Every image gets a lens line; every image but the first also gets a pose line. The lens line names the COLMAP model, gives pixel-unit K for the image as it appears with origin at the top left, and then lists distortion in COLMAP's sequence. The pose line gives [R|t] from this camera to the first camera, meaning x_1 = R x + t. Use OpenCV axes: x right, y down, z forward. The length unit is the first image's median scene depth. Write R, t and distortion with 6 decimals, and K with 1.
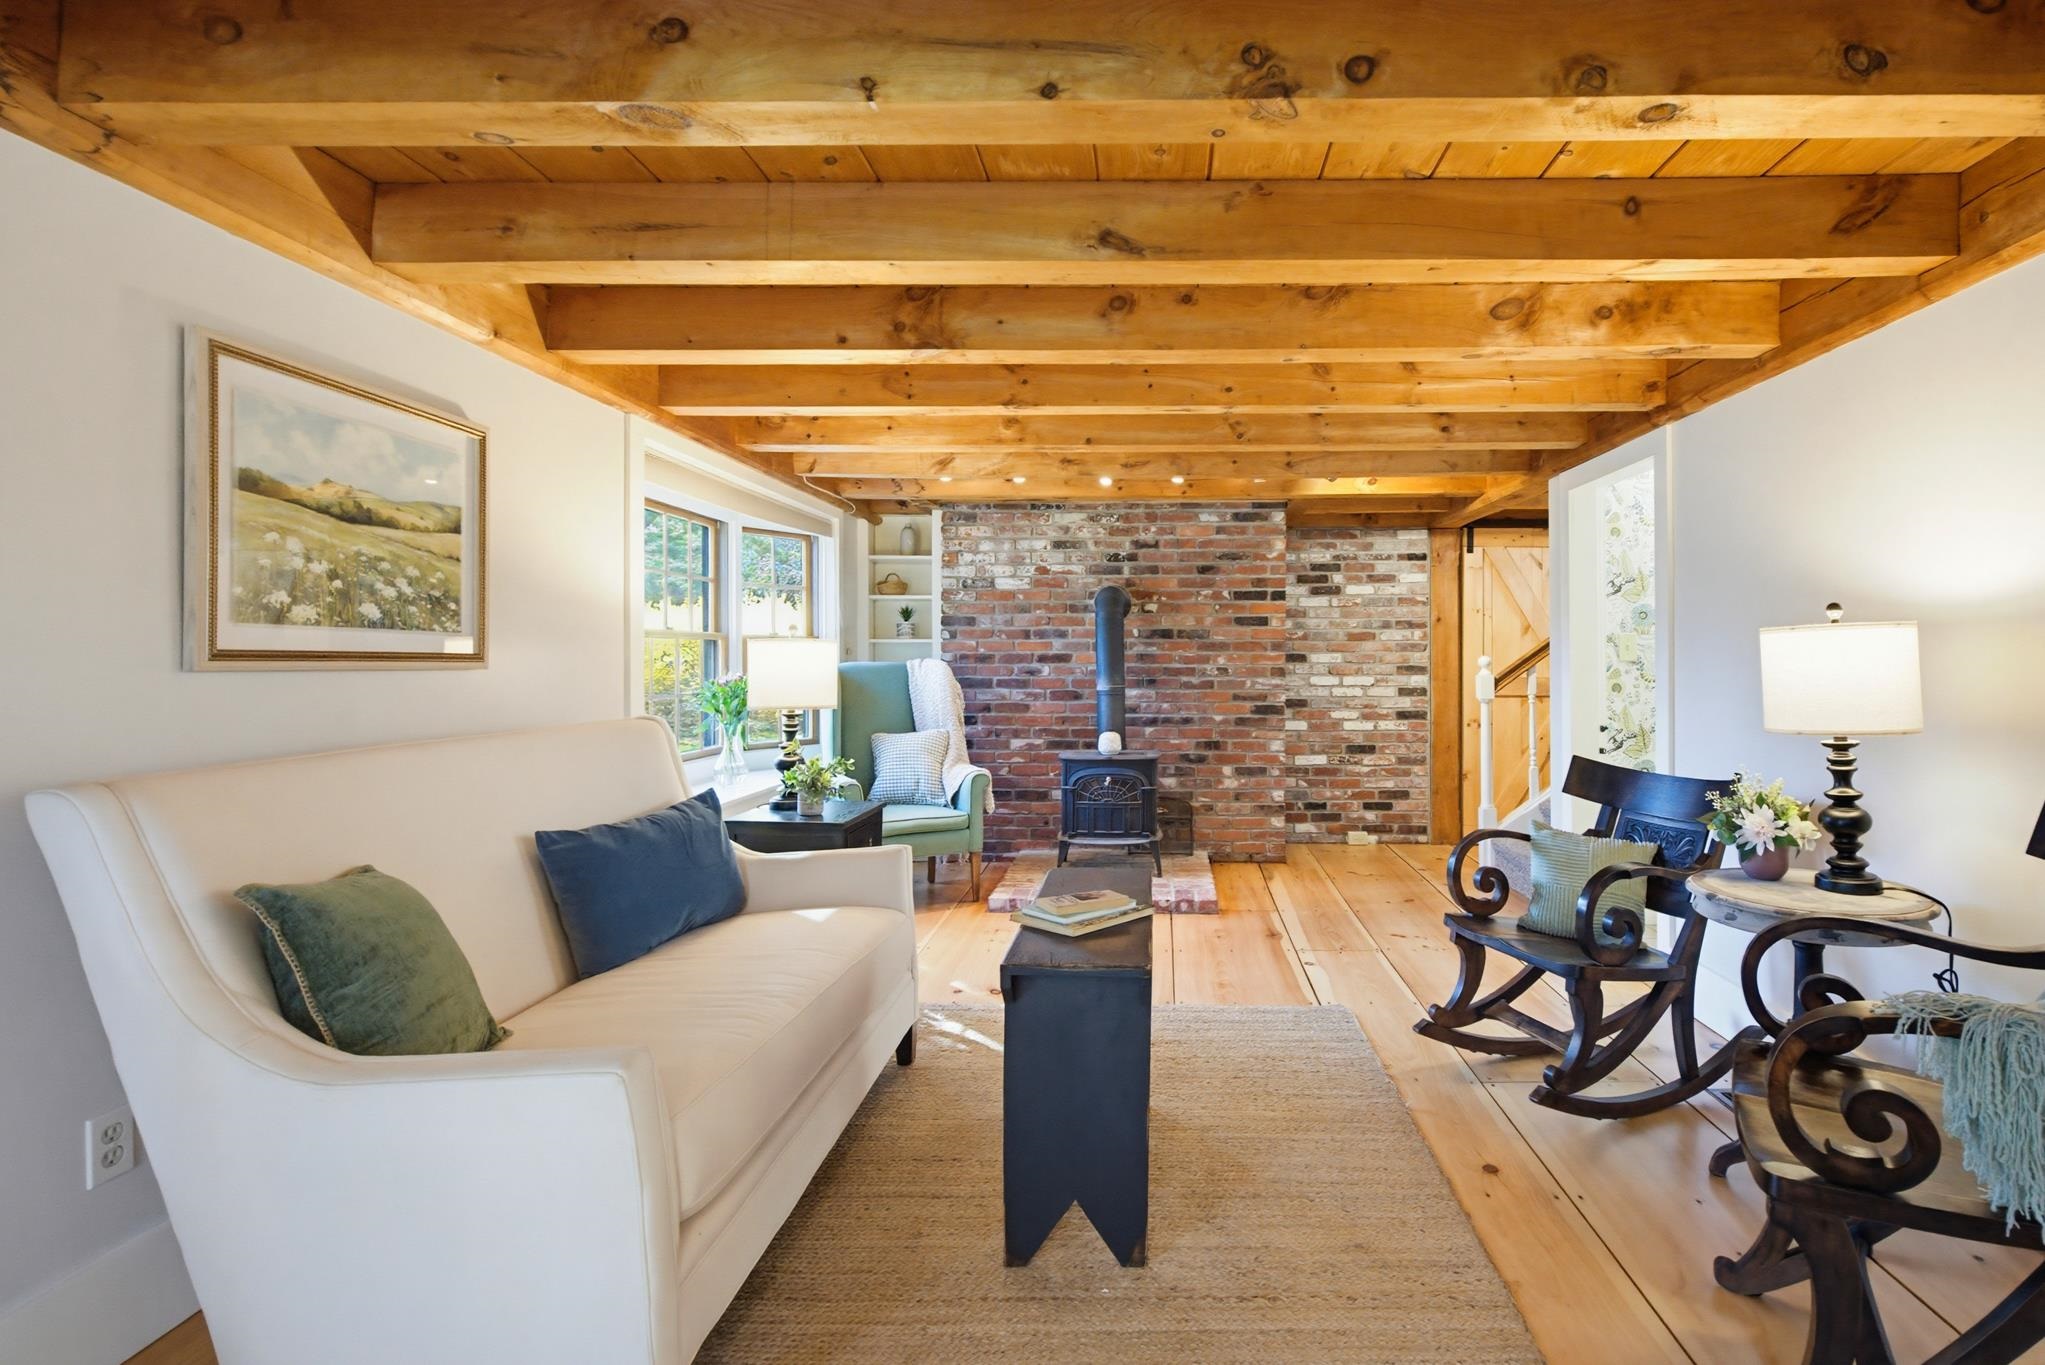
lens RADIAL K [[999.4, 0, 1133.0], [0, 999.4, 661.6], [0, 0, 1]] dist [0.009677, -0.003433]
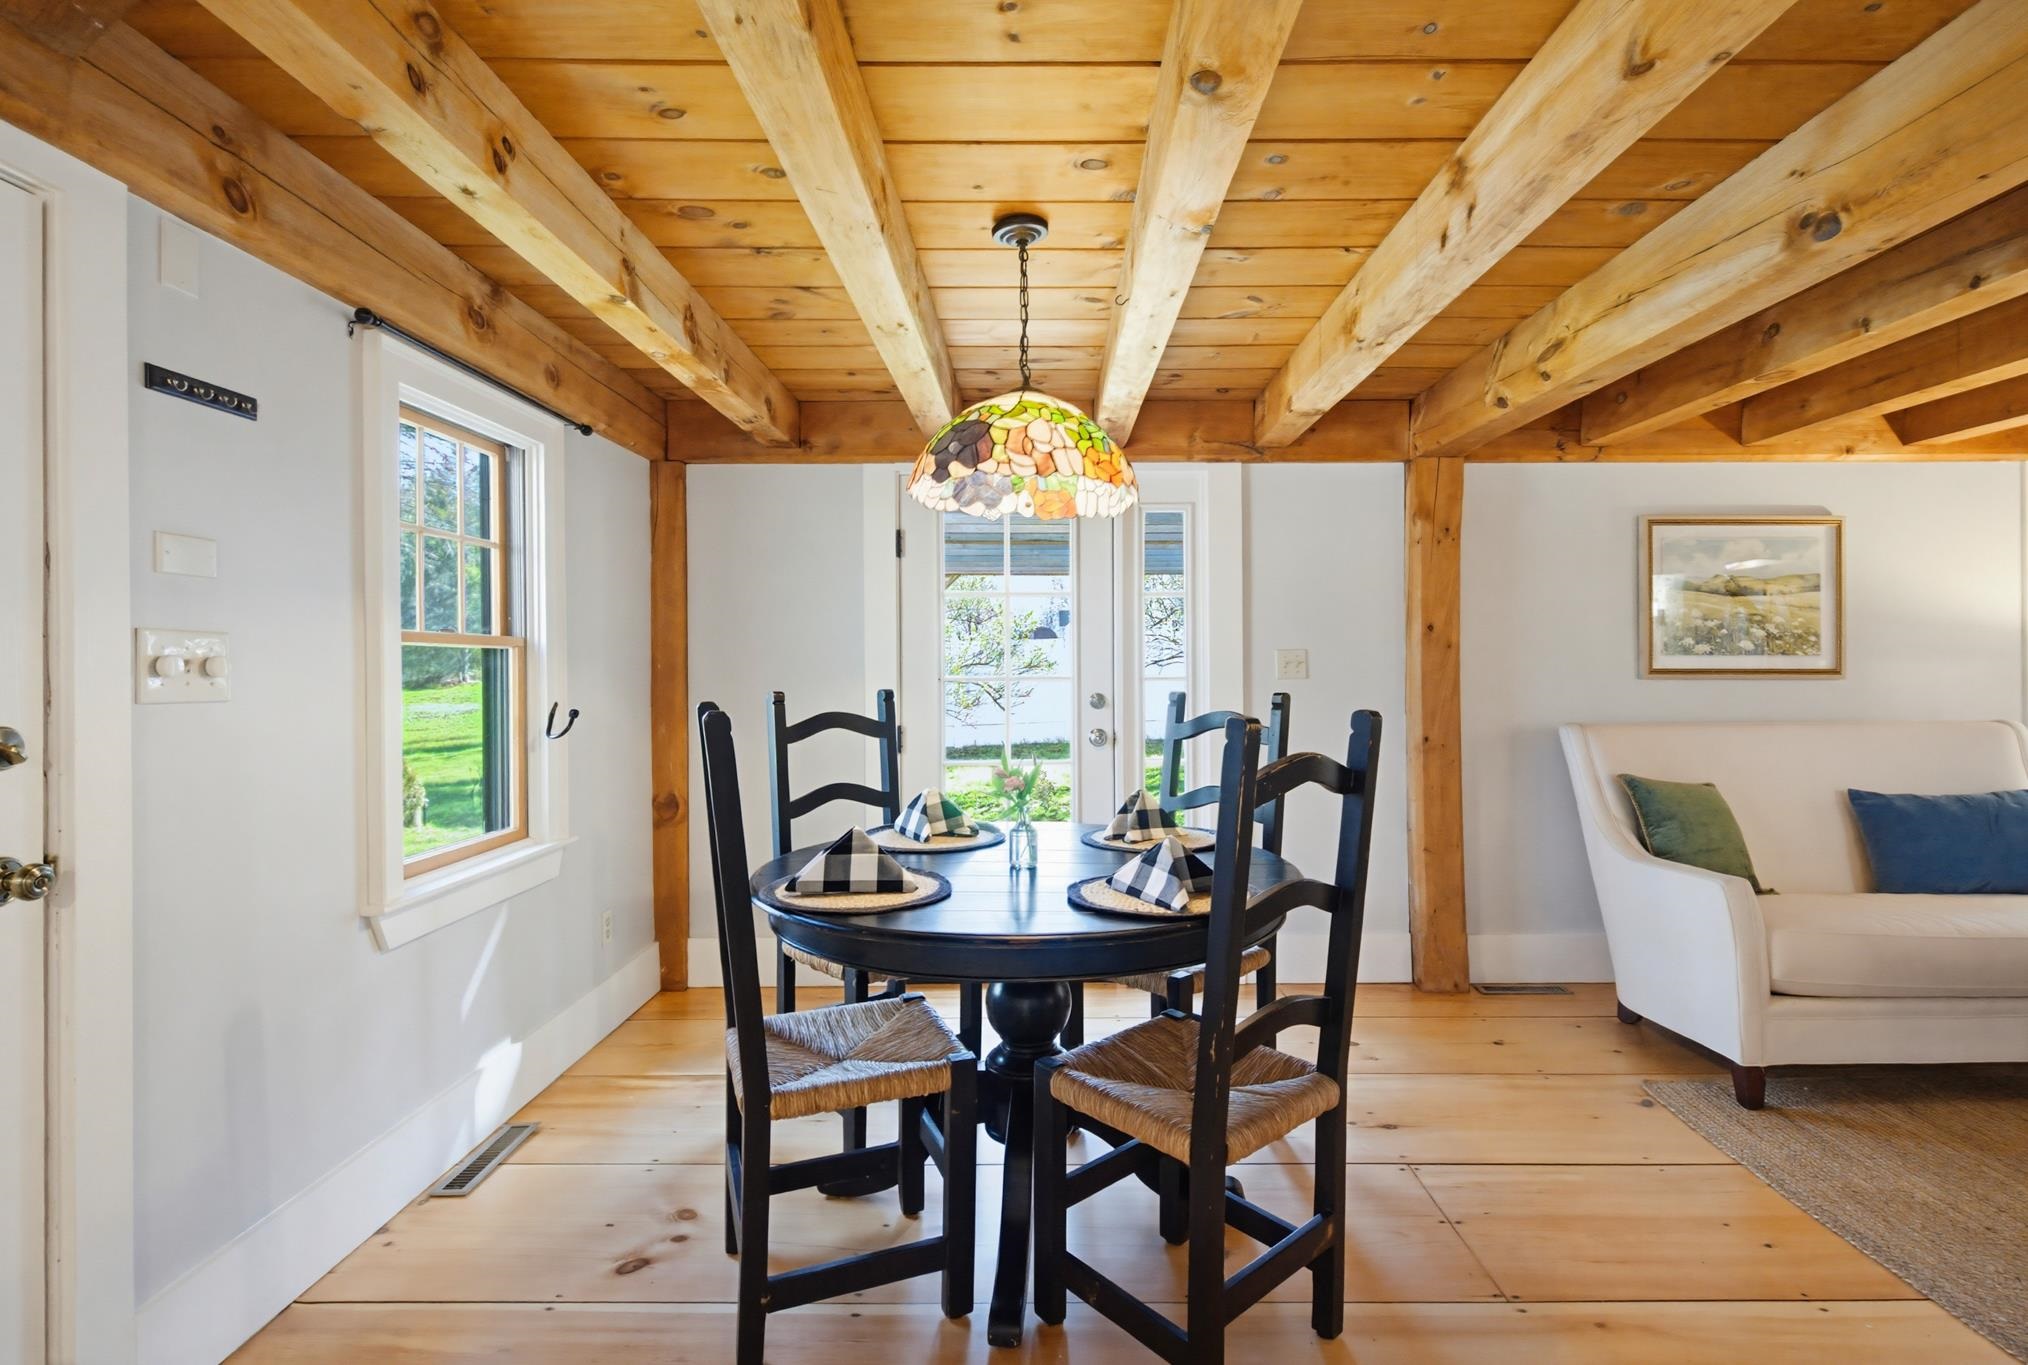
lens RADIAL K [[926.0, 0, 1020.3], [0, 926.0, 675.2], [0, 0, 1]] dist [0.008871, -0.004790]
pose [[0.018357, 0.008705, -0.999794, 0.319539], [0.003020, 0.999957, 0.008762, -0.006566], [0.999827, -0.003180, 0.018330, -0.108658]]
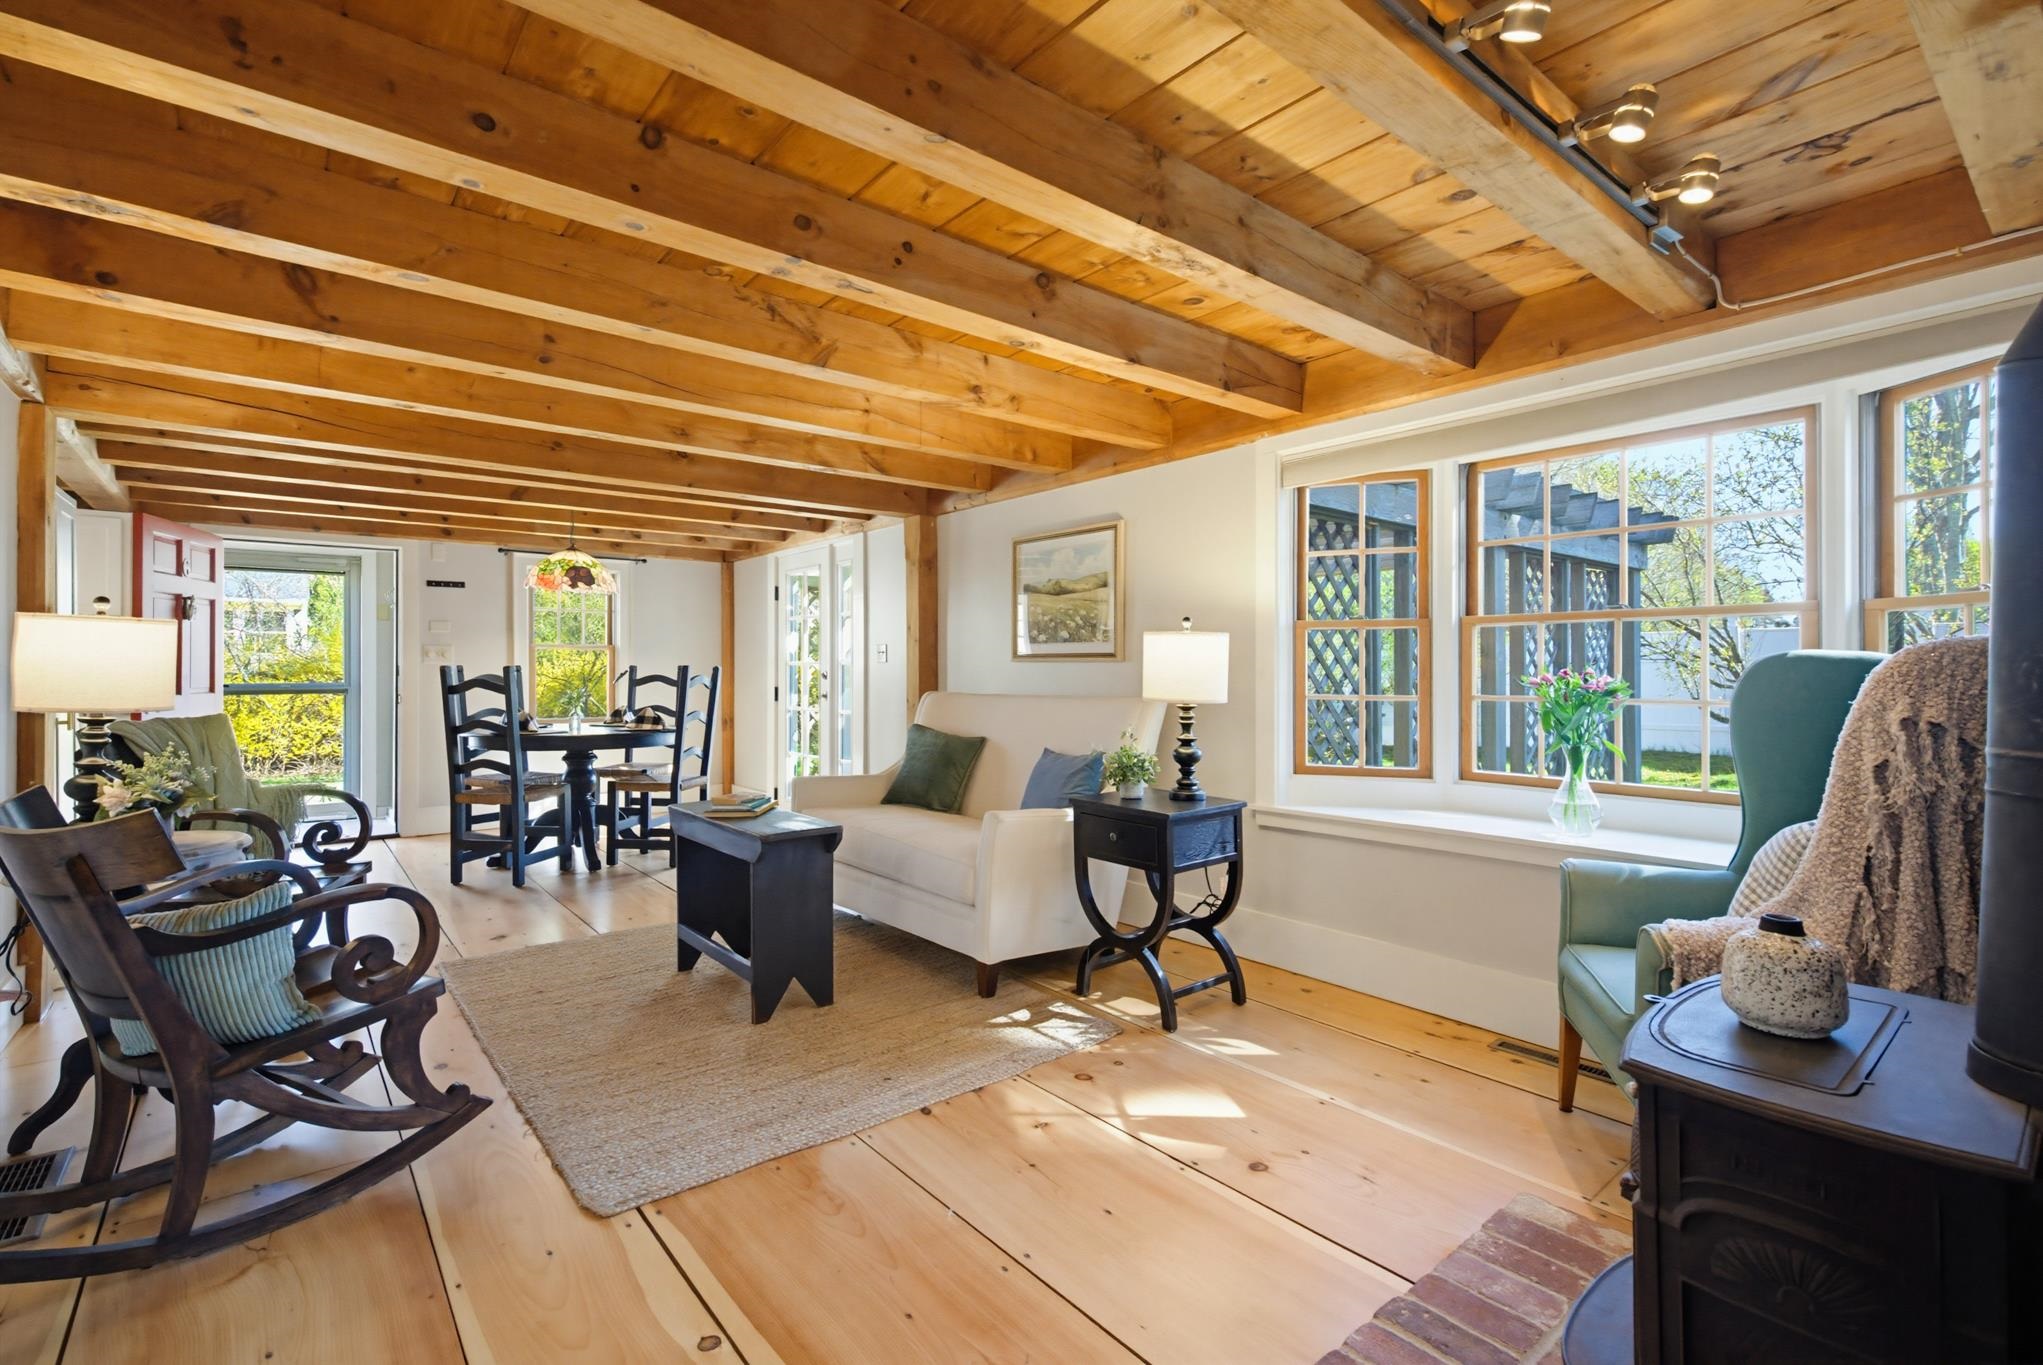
lens RADIAL K [[932.8, 0, 1036.4], [0, 932.8, 663.7], [0, 0, 1]] dist [0.008871, -0.004790]
pose [[-0.751262, 0.001732, -0.660002, 0.235096], [0.002221, 0.999998, 0.000096, 0.004597], [0.660001, -0.001393, -0.751264, 0.965507]]
